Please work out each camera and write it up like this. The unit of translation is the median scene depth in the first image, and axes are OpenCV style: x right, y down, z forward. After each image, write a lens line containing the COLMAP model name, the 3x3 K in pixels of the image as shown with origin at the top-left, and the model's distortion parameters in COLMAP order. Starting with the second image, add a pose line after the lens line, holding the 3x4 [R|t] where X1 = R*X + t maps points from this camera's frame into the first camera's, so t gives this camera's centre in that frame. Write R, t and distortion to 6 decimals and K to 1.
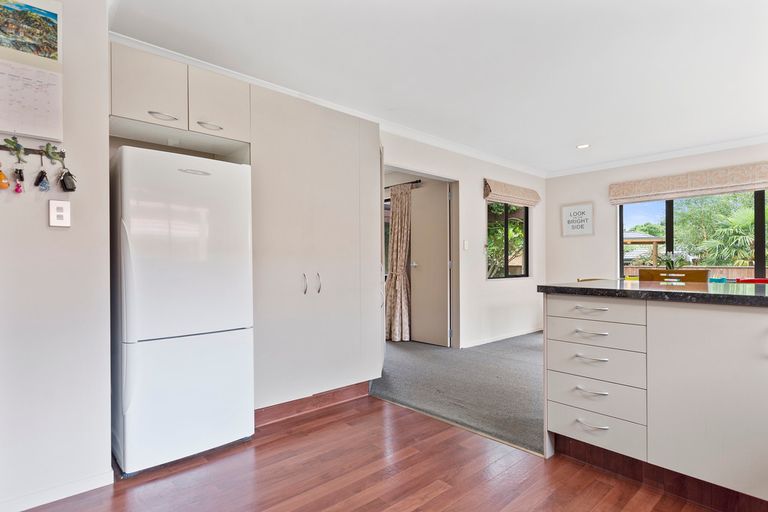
lens RADIAL K [[398.7, 0, 384.0], [0, 398.7, 256.0], [0, 0, 1]] dist [-0.000629, -0.000304]
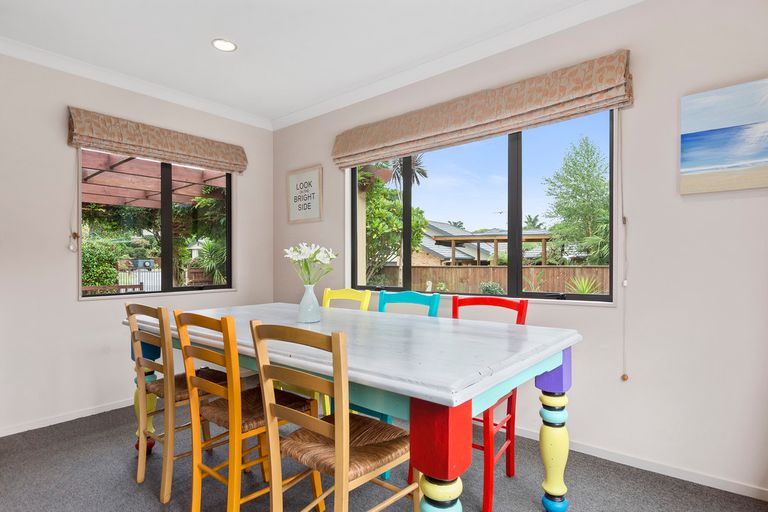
lens RADIAL K [[417.2, 0, 384.0], [0, 417.2, 256.0], [0, 0, 1]] dist [-0.001555, -0.000305]
pose [[0.989153, -0.002007, 0.146876, 0.511830], [0.001624, 0.999995, 0.002731, 0.001521], [-0.146881, -0.002463, 0.989151, 0.341657]]
